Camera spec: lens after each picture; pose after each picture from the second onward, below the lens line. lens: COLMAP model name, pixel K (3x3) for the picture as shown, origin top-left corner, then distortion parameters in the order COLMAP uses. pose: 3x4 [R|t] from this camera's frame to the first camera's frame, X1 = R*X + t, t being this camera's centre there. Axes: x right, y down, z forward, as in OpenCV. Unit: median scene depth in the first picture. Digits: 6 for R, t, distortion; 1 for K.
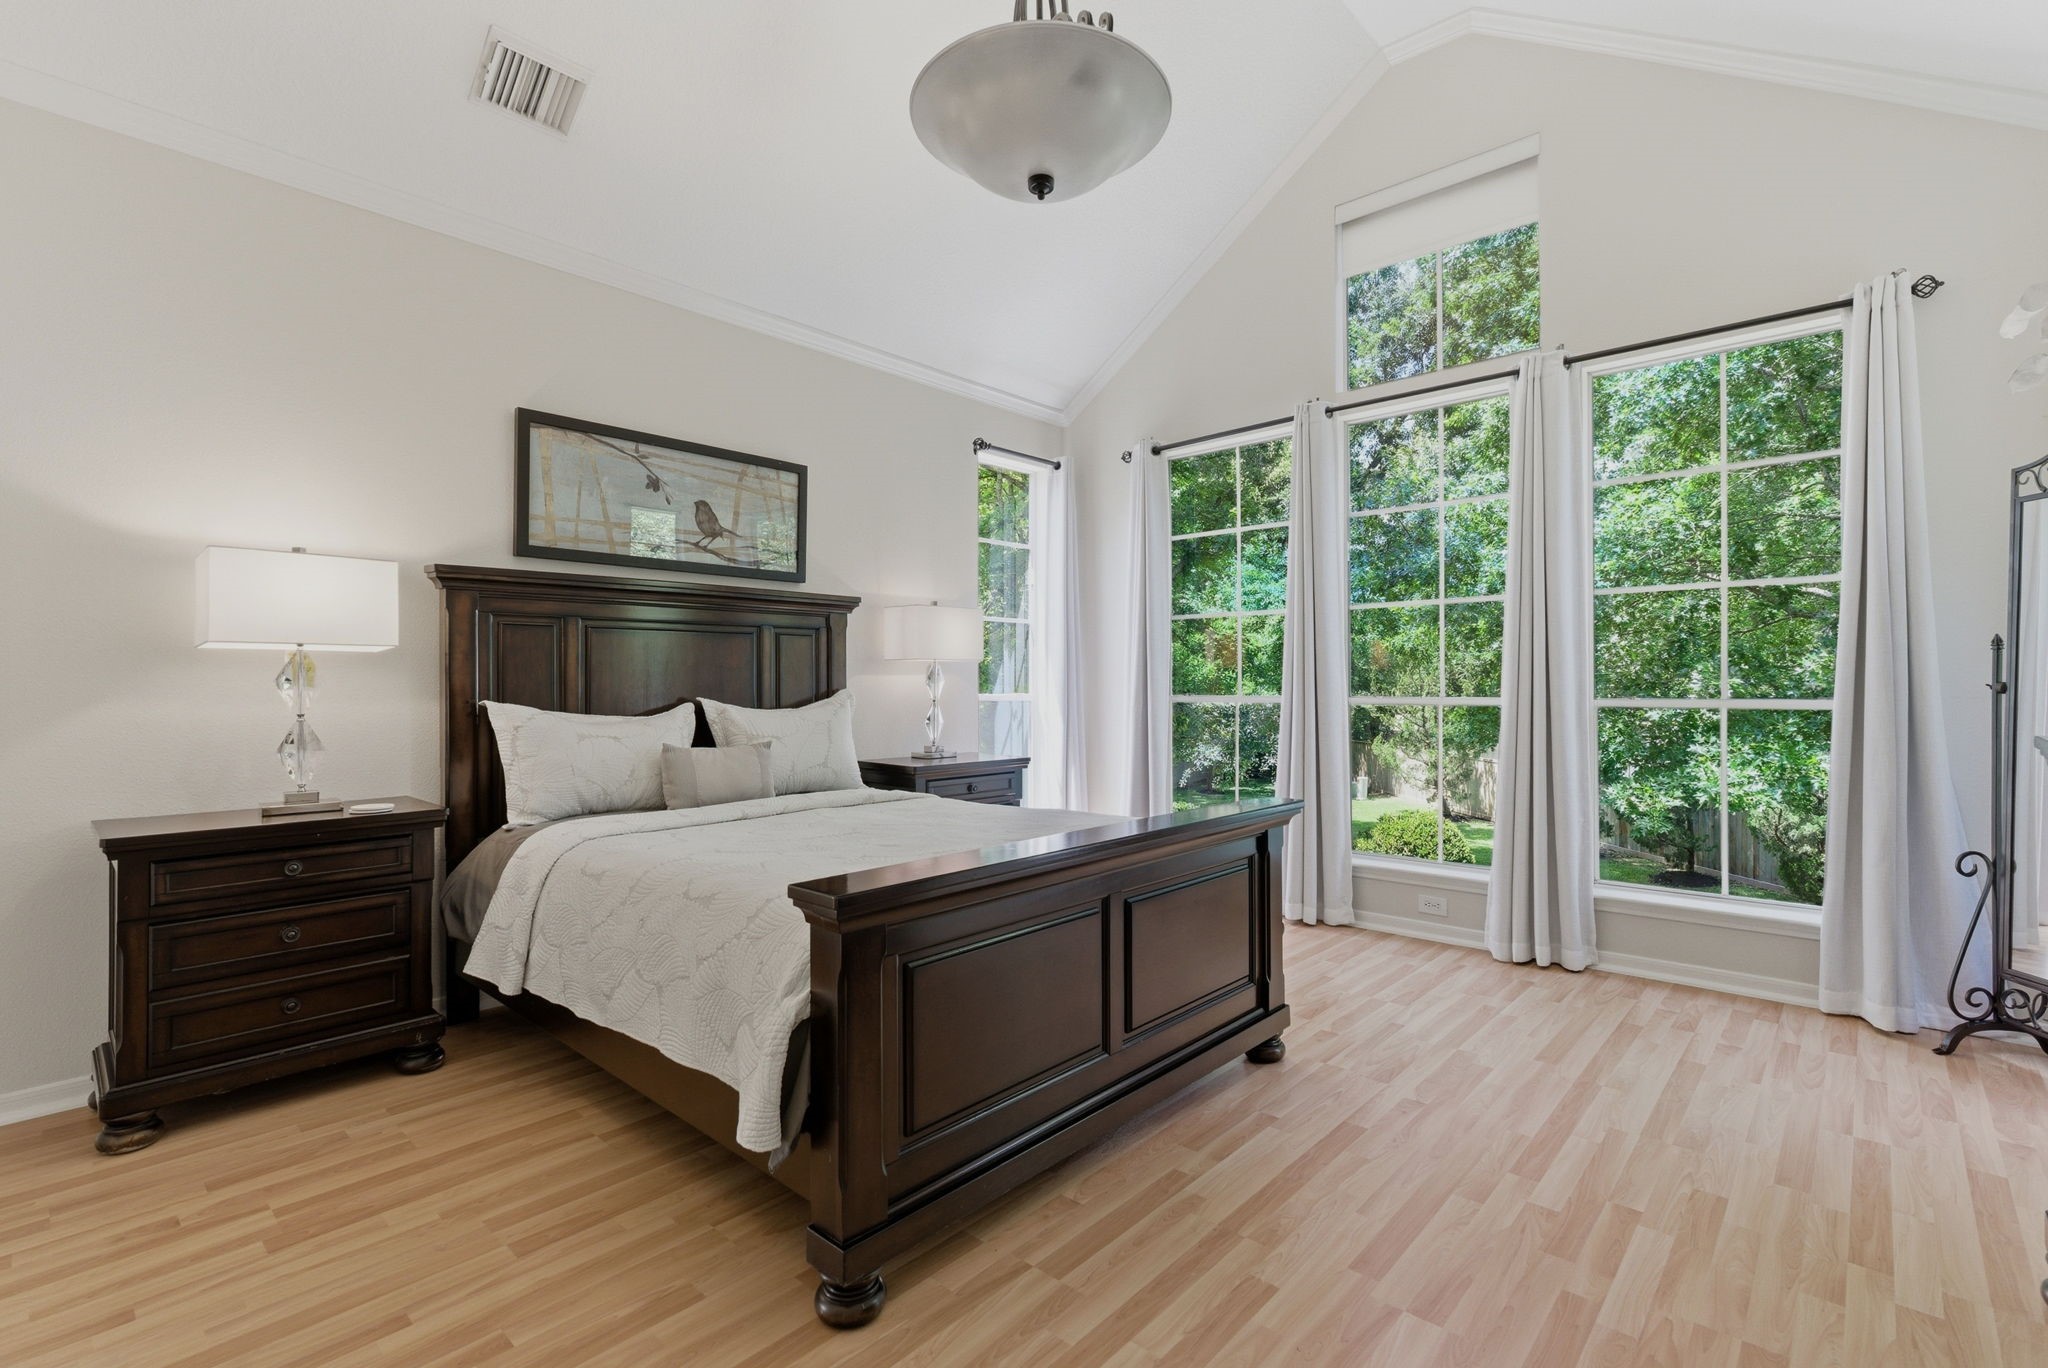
lens RADIAL K [[936.1, 0, 1010.1], [0, 936.1, 674.3], [0, 0, 1]] dist [0.001415, 0.000762]
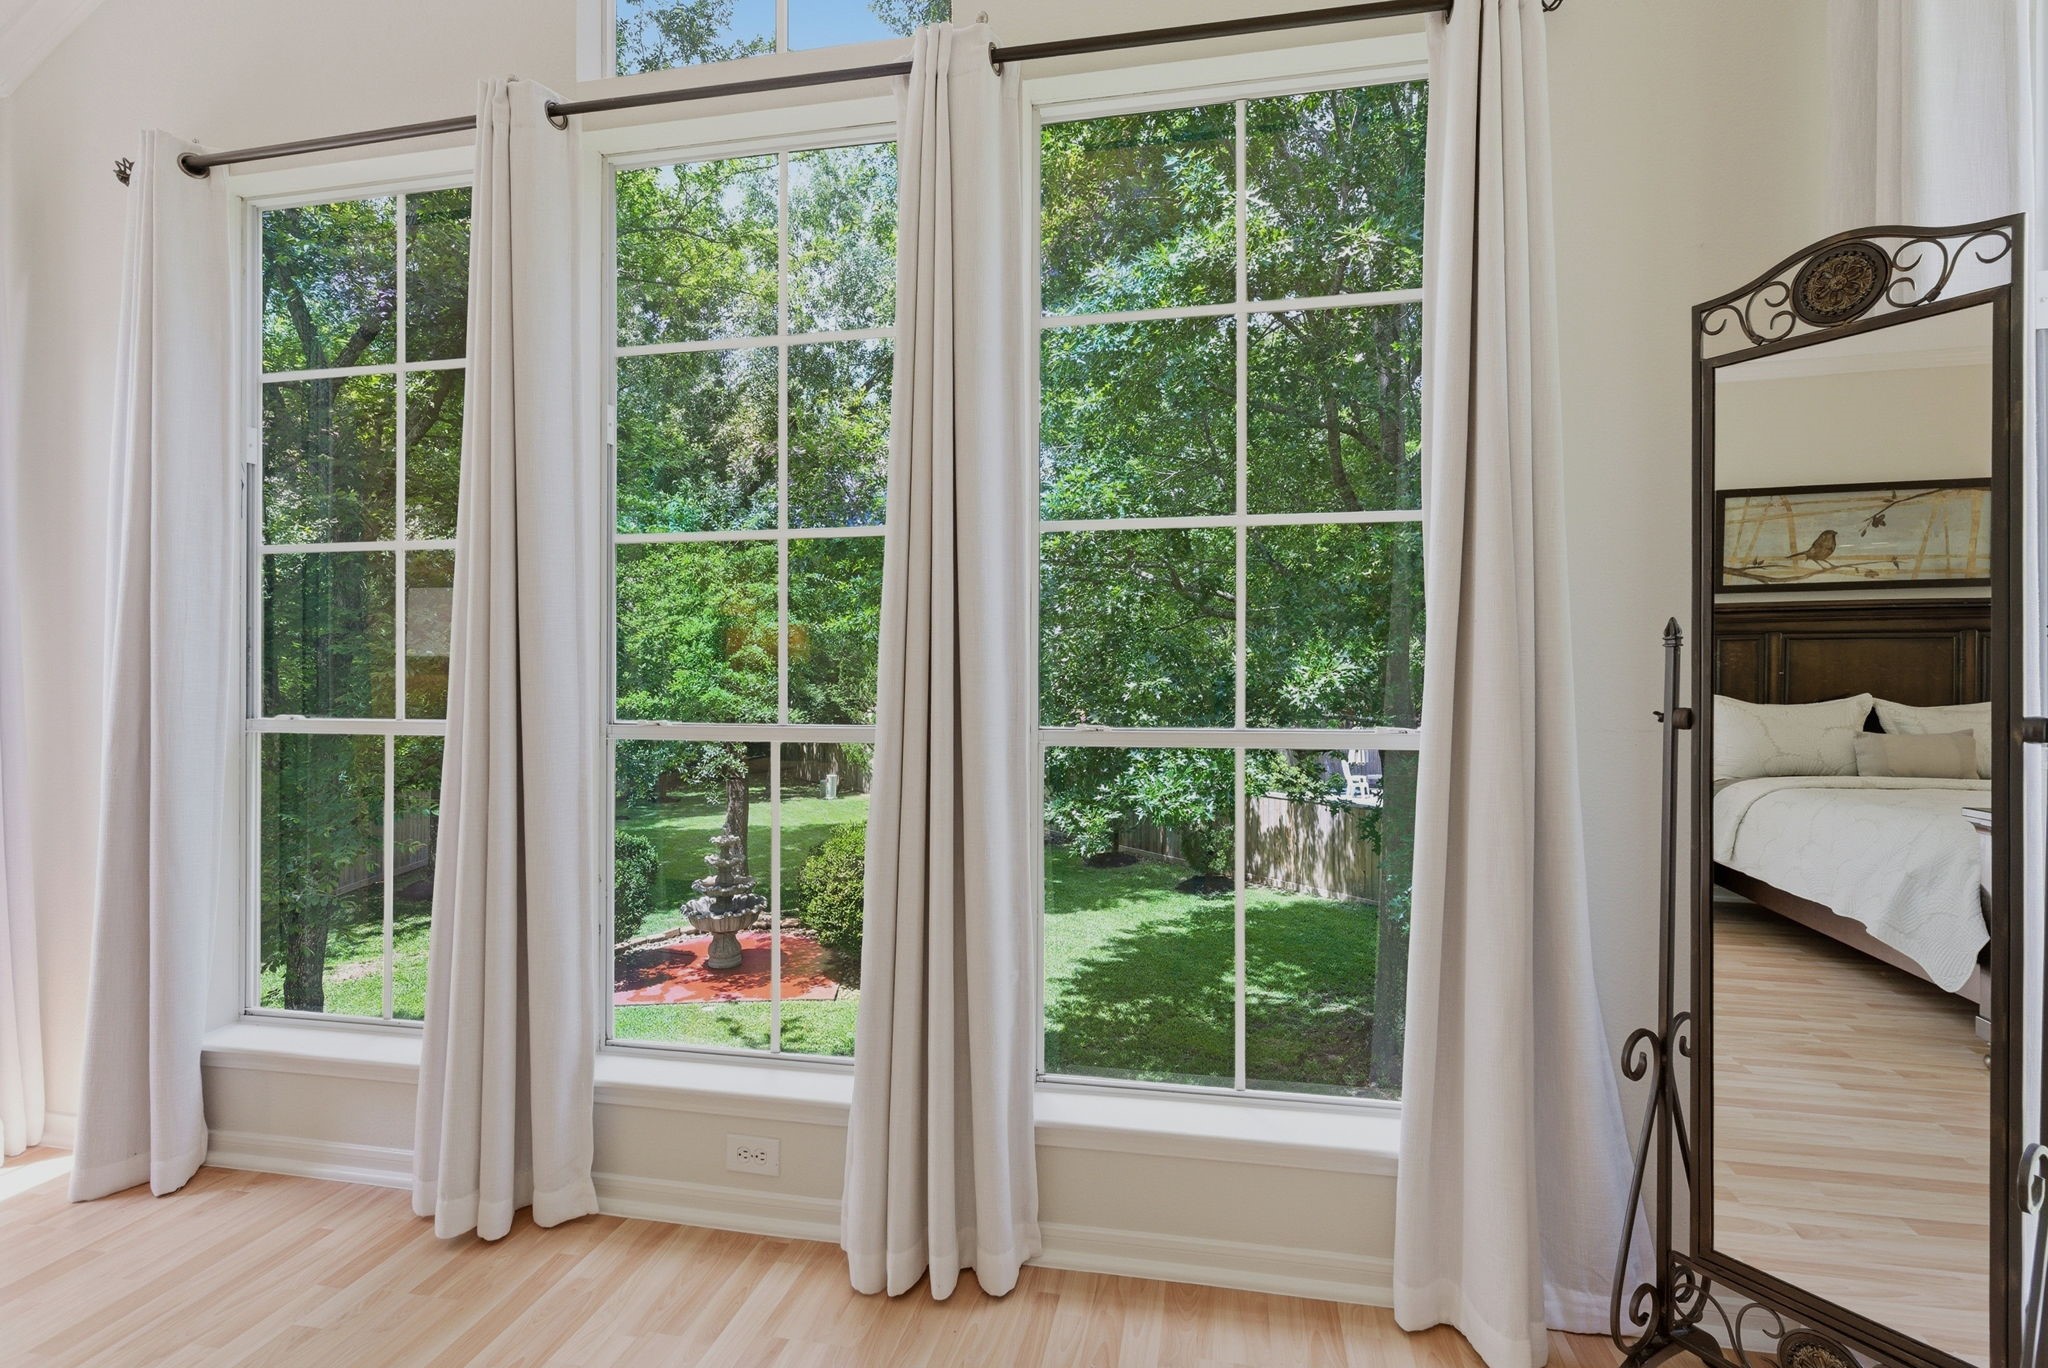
lens RADIAL K [[936.1, 0, 1028.1], [0, 936.1, 673.5], [0, 0, 1]] dist [0.001415, 0.000762]
pose [[0.854983, 0.000909, 0.518655, 0.308639], [-0.005718, 0.999954, 0.007673, -0.006523], [-0.518624, -0.009526, 0.854949, 0.493233]]
